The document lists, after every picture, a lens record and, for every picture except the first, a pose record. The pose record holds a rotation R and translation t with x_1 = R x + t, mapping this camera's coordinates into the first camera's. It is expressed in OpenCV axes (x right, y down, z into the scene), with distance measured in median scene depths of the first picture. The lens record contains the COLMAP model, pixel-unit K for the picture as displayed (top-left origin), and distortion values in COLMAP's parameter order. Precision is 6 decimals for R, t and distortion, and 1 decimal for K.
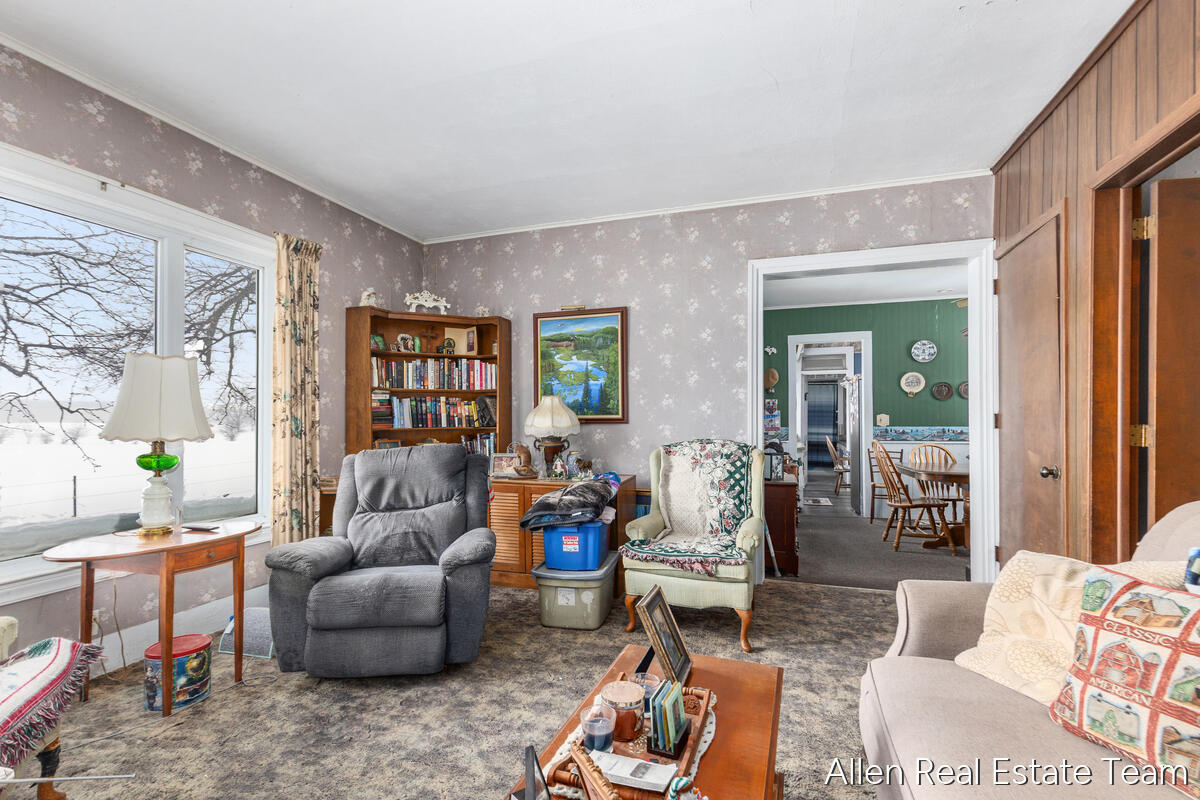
lens RADIAL K [[542.3, 0, 600.6], [0, 542.3, 414.8], [0, 0, 1]] dist [-0.000035, -0.000171]
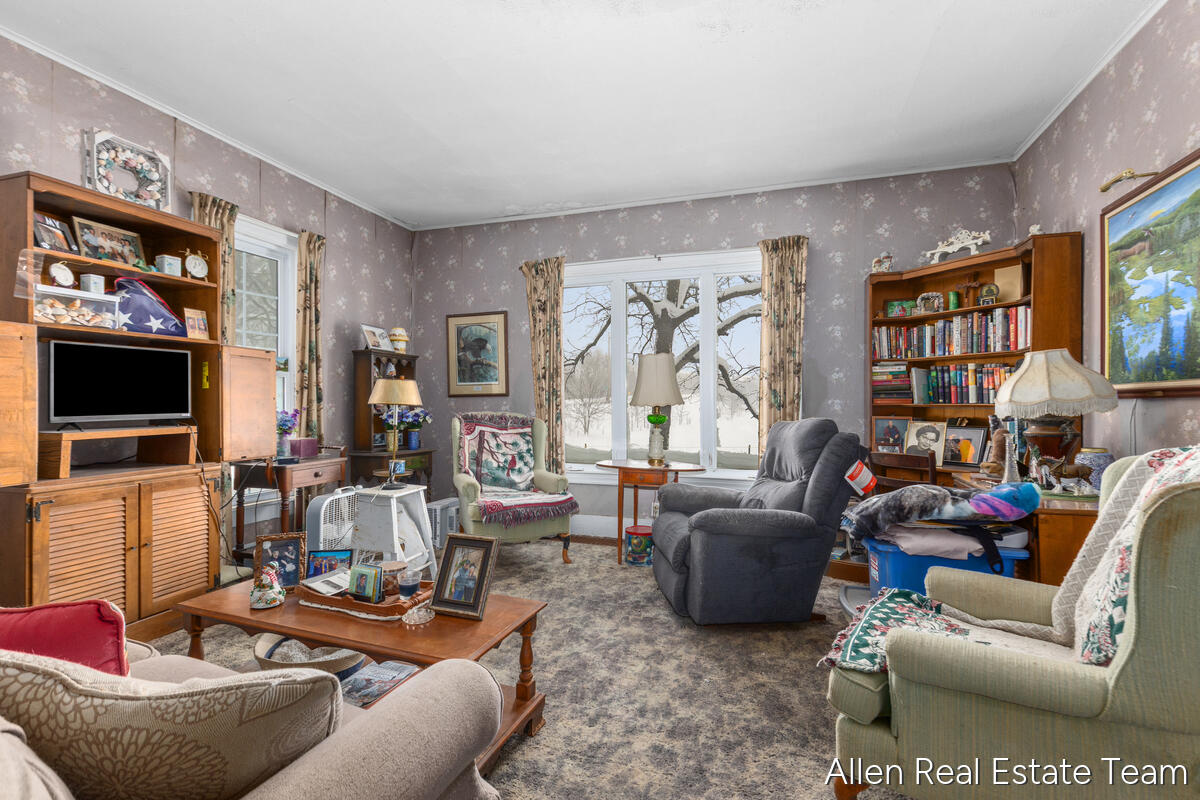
lens RADIAL K [[542.4, 0, 604.4], [0, 542.4, 397.9], [0, 0, 1]] dist [0.001154, -0.000584]
pose [[0.000110, -0.004197, -0.999991, 0.525770], [0.002886, 0.999987, -0.004197, 0.018888], [0.999996, -0.002886, 0.000122, 0.538230]]
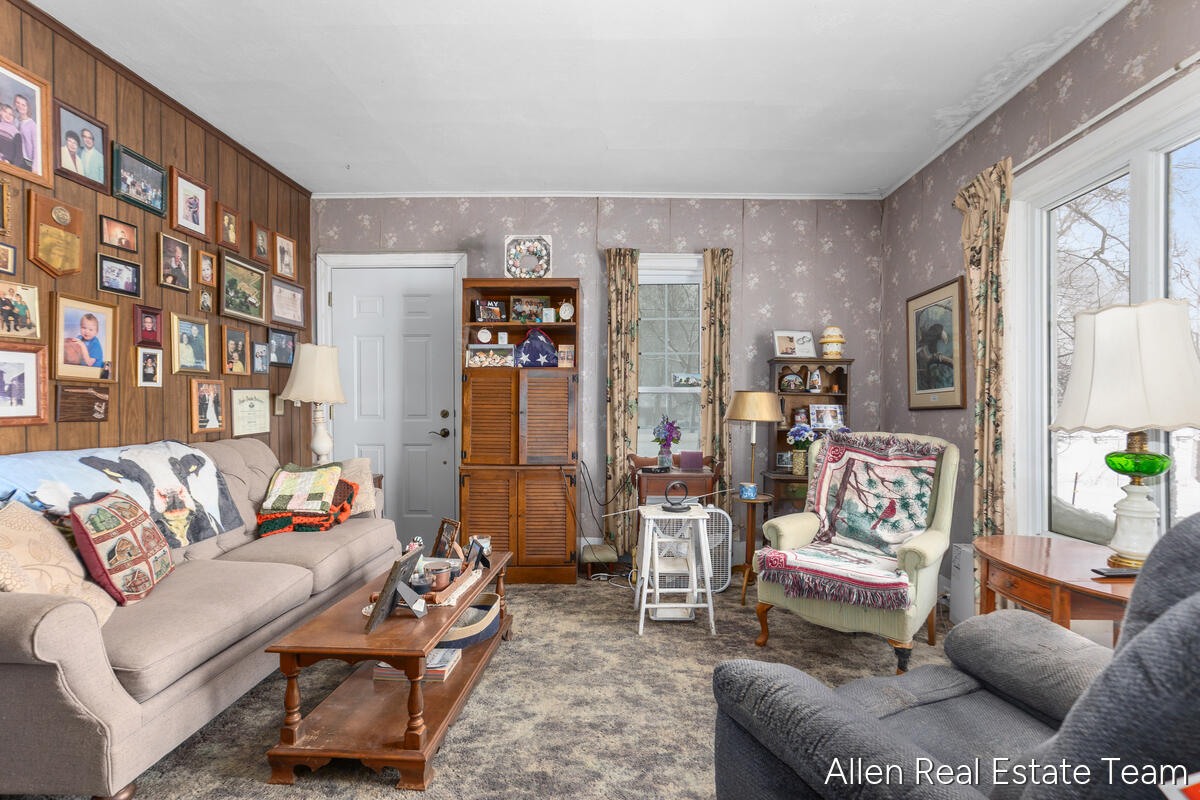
lens RADIAL K [[563.8, 0, 606.4], [0, 563.8, 412.5], [0, 0, 1]] dist [0.000391, 0.000536]
pose [[-0.956458, -0.001173, -0.291867, 0.018722], [-0.001206, 0.999999, -0.000068, 0.014172], [0.291867, 0.000287, -0.956459, 0.953822]]
